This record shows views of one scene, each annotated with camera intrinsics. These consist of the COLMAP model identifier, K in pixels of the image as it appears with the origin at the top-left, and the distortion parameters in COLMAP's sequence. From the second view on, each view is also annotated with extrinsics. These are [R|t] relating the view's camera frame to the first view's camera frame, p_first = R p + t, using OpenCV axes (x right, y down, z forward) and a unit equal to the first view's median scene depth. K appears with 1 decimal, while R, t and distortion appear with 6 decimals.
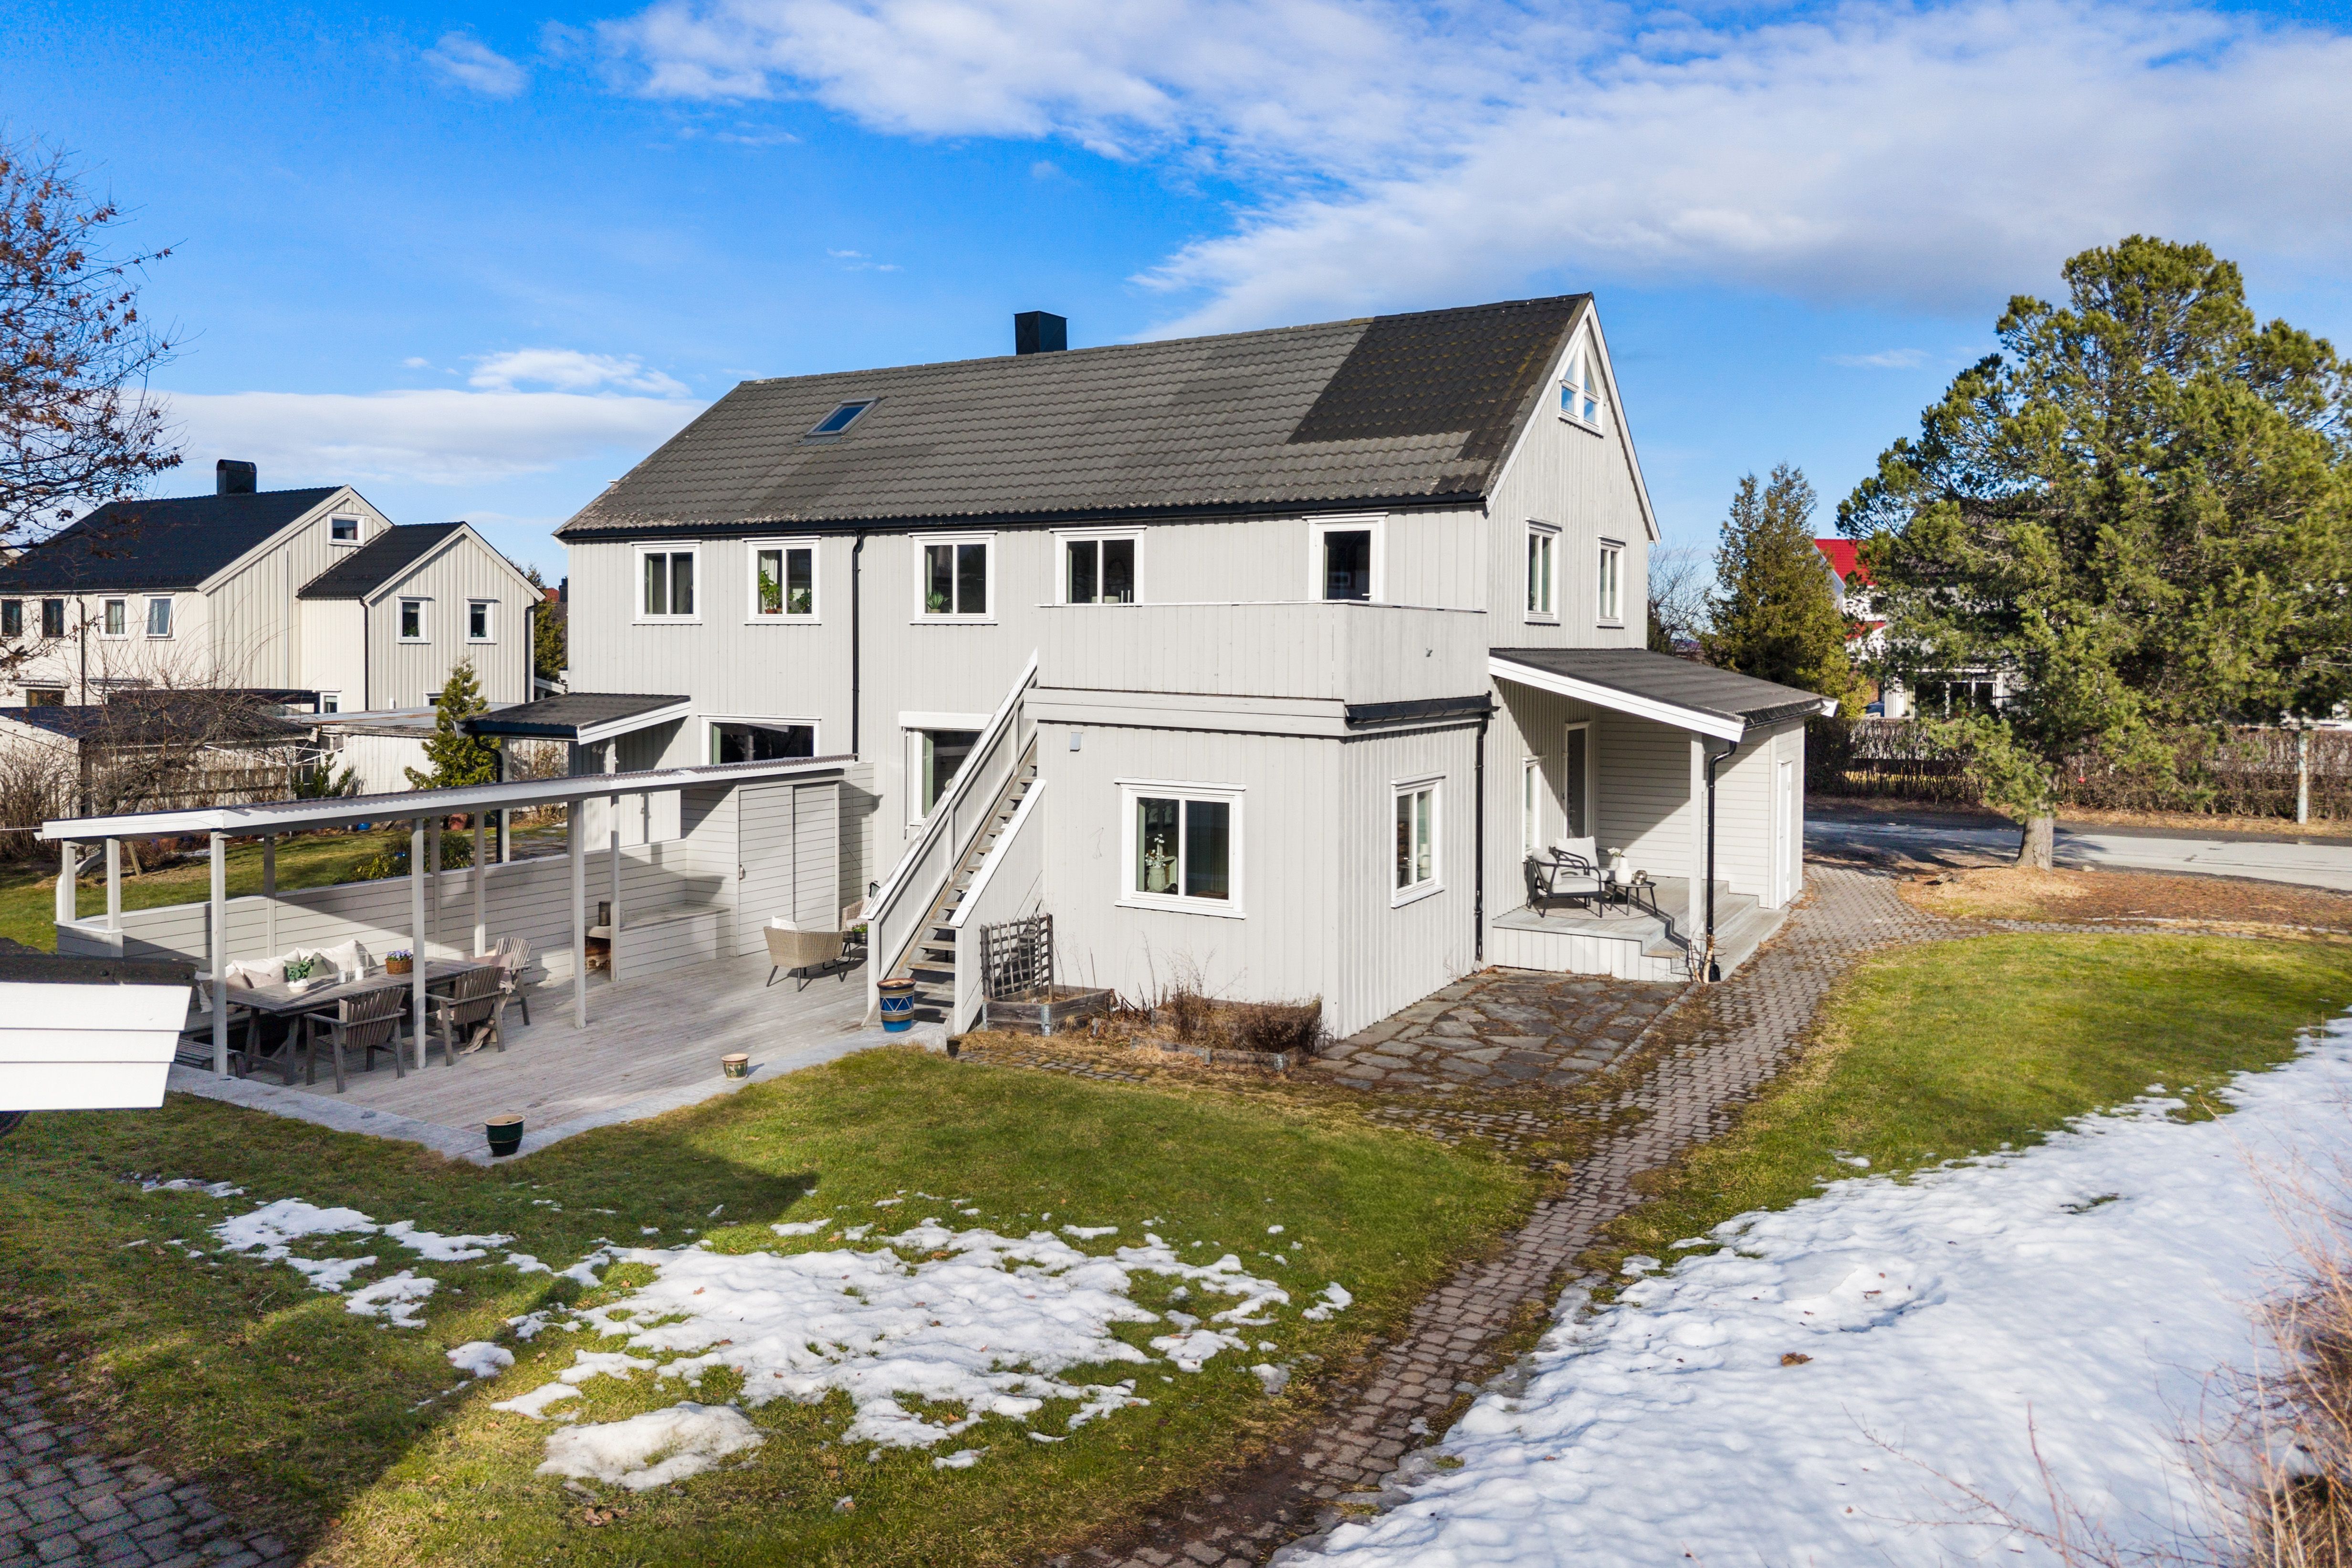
lens RADIAL K [[1592.6, 0, 1184.0], [0, 1592.6, 675.8], [0, 0, 1]] dist [0.023929, -0.003163]
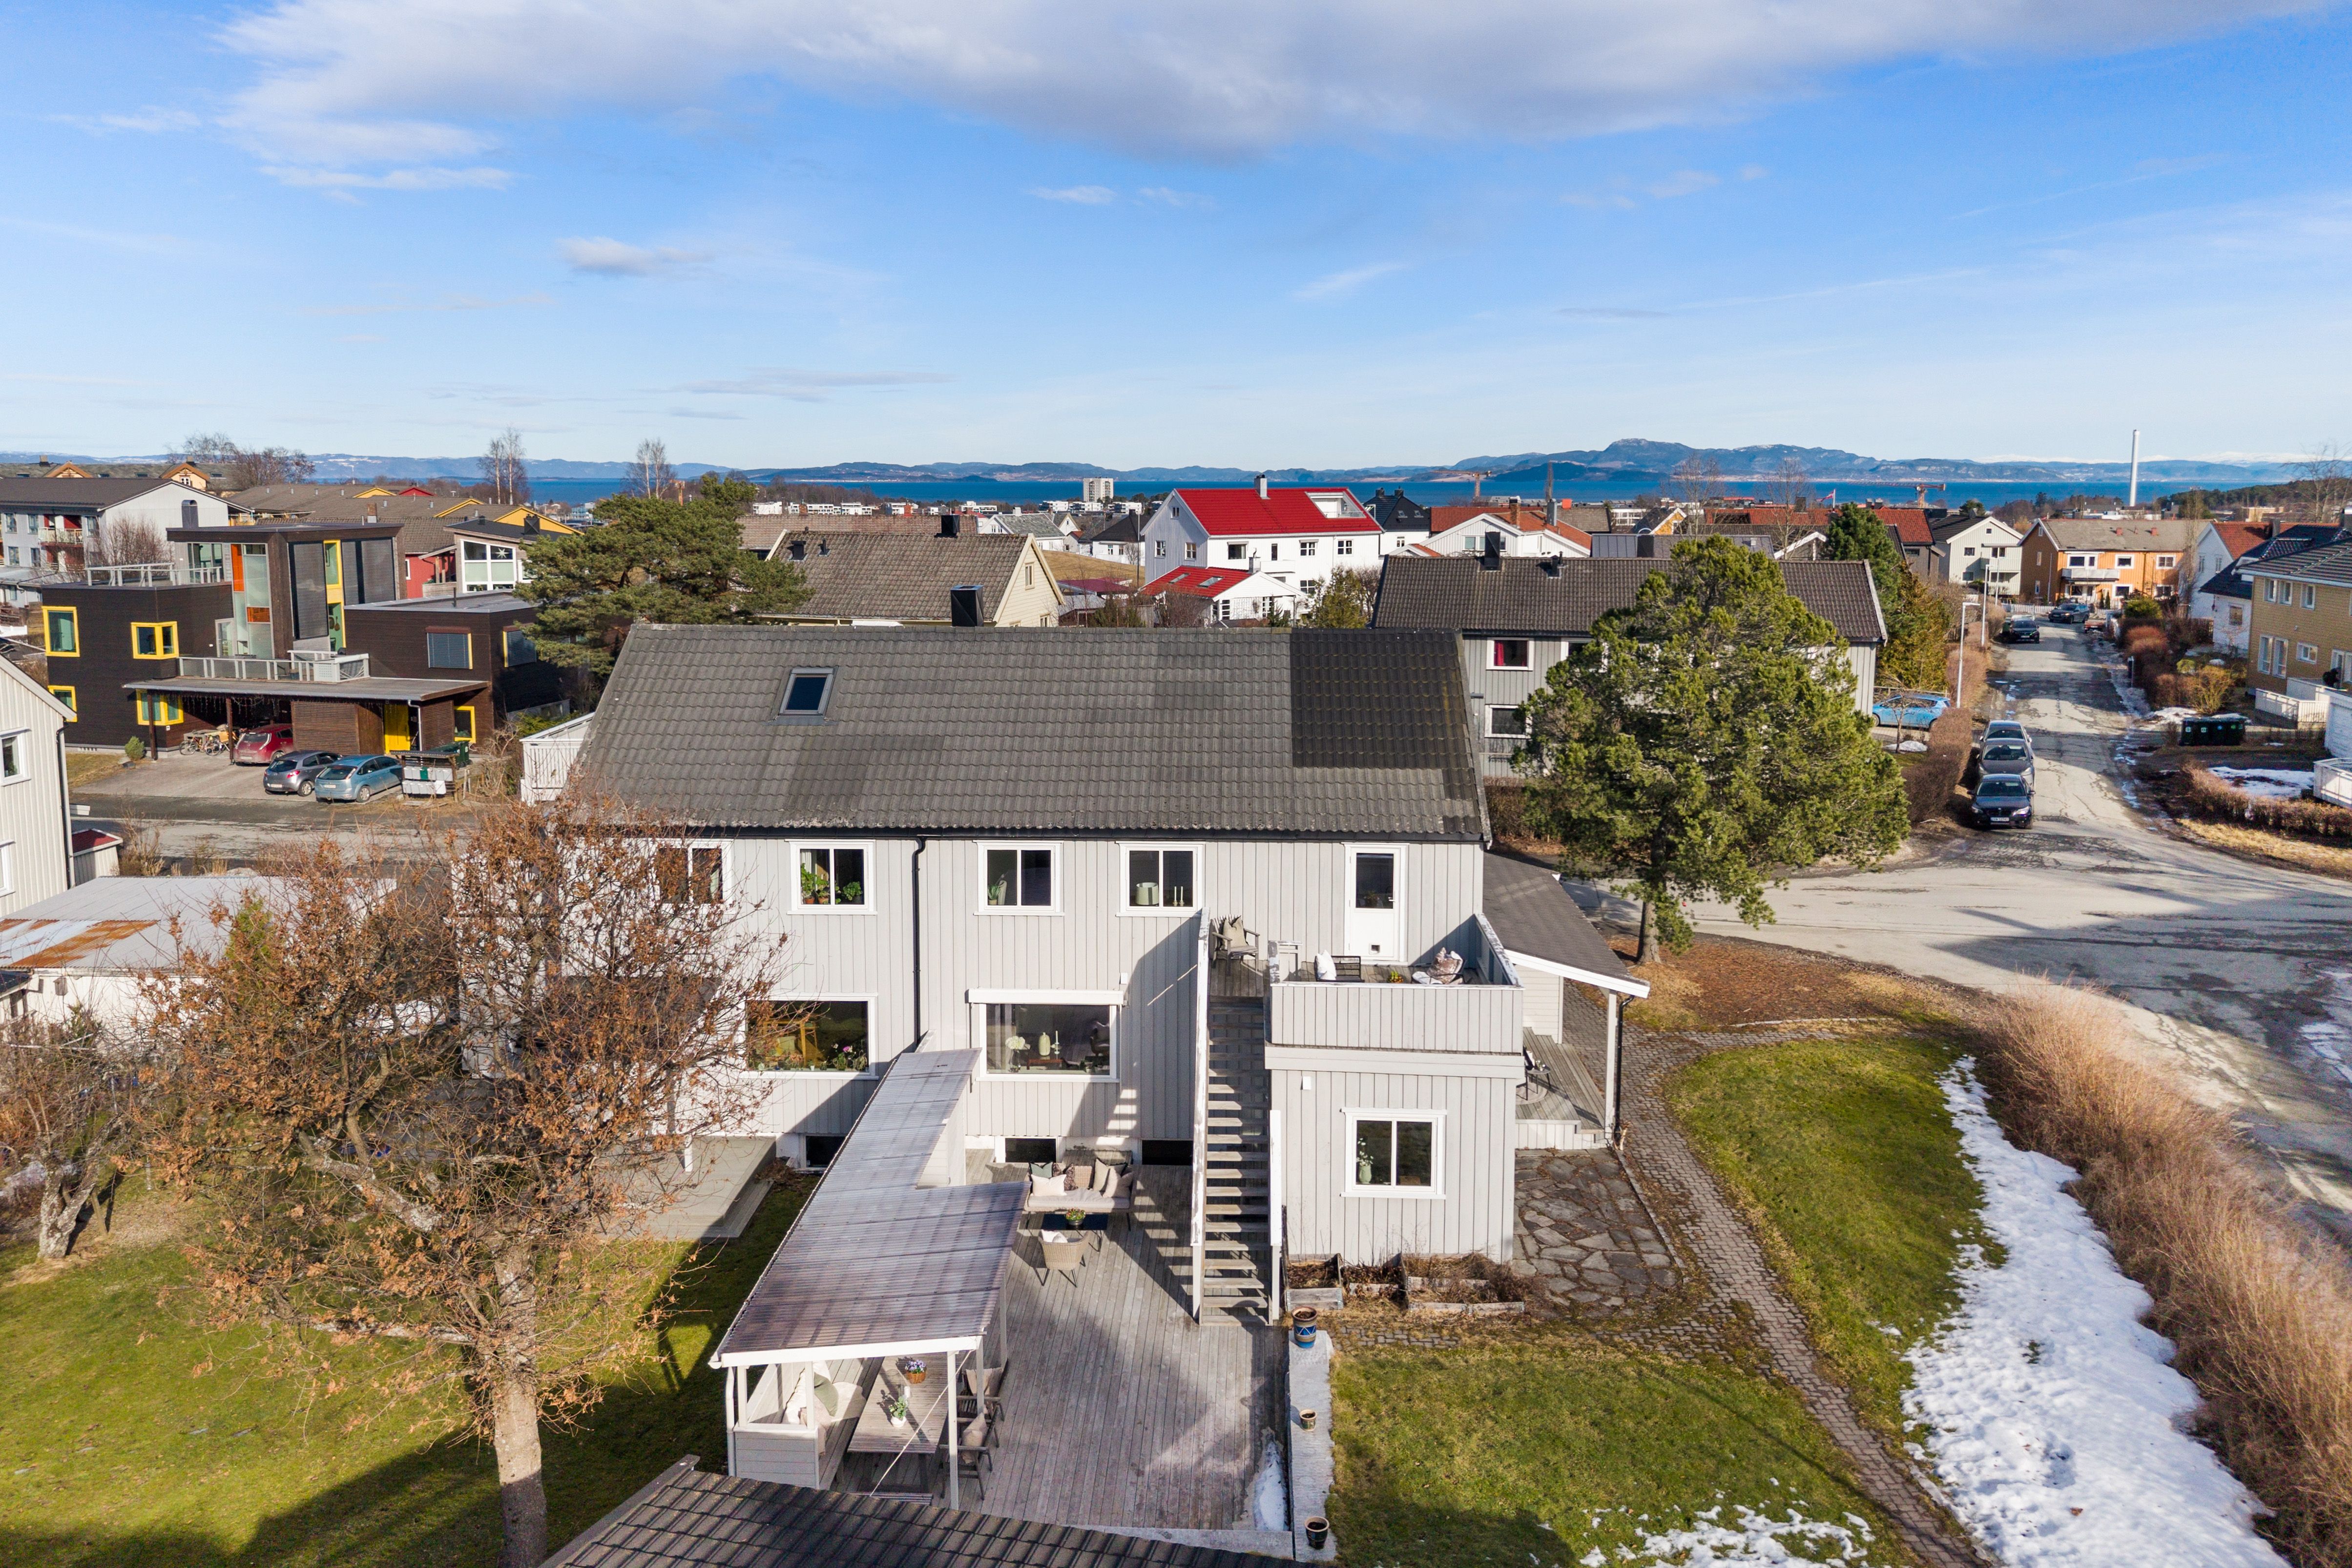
lens RADIAL K [[1667.1, 0, 1186.7], [0, 1667.1, 652.9], [0, 0, 1]] dist [0.008949, -0.001211]
pose [[0.886242, -0.049153, 0.460607, -0.712293], [0.005947, 0.995480, 0.094789, -0.410845], [-0.463184, -0.081267, 0.882528, -0.172123]]
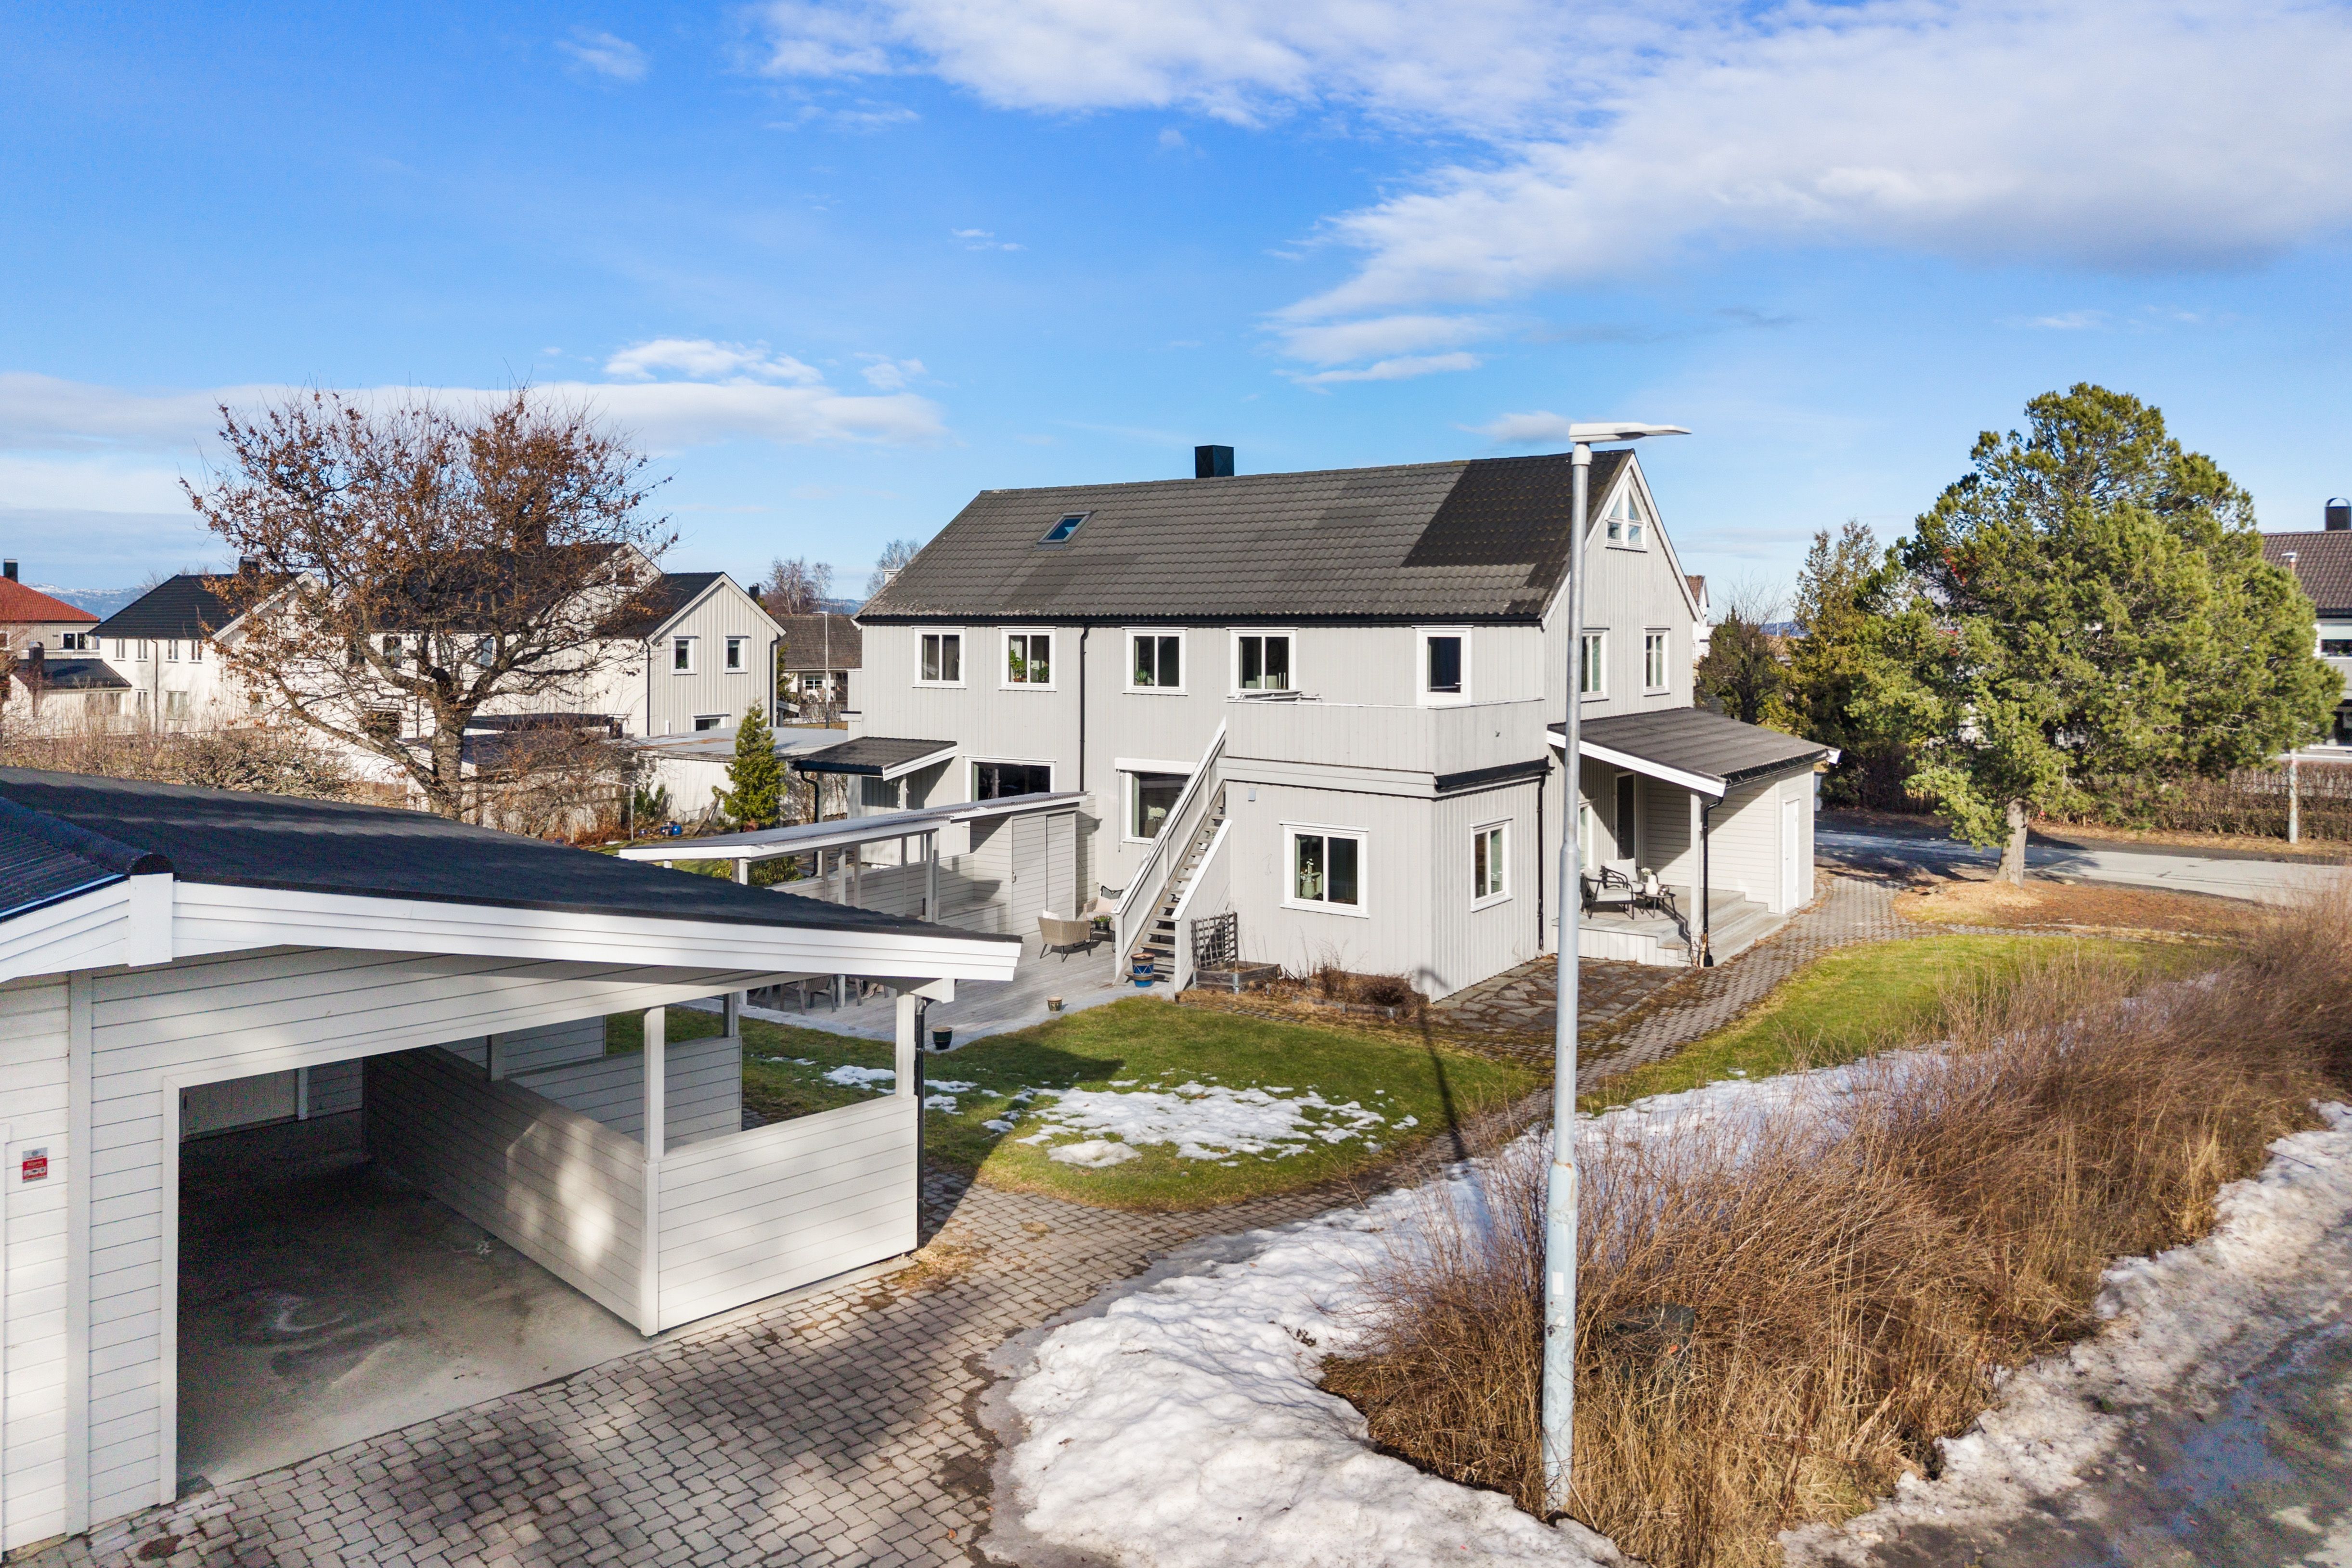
lens RADIAL K [[1626.3, 0, 1171.8], [0, 1626.3, 637.7], [0, 0, 1]] dist [0.060127, -0.081408]
pose [[0.995656, -0.003083, -0.093057, -0.002159], [0.002022, 0.999932, -0.011495, -0.077112], [0.093086, 0.011257, 0.995594, -0.451411]]
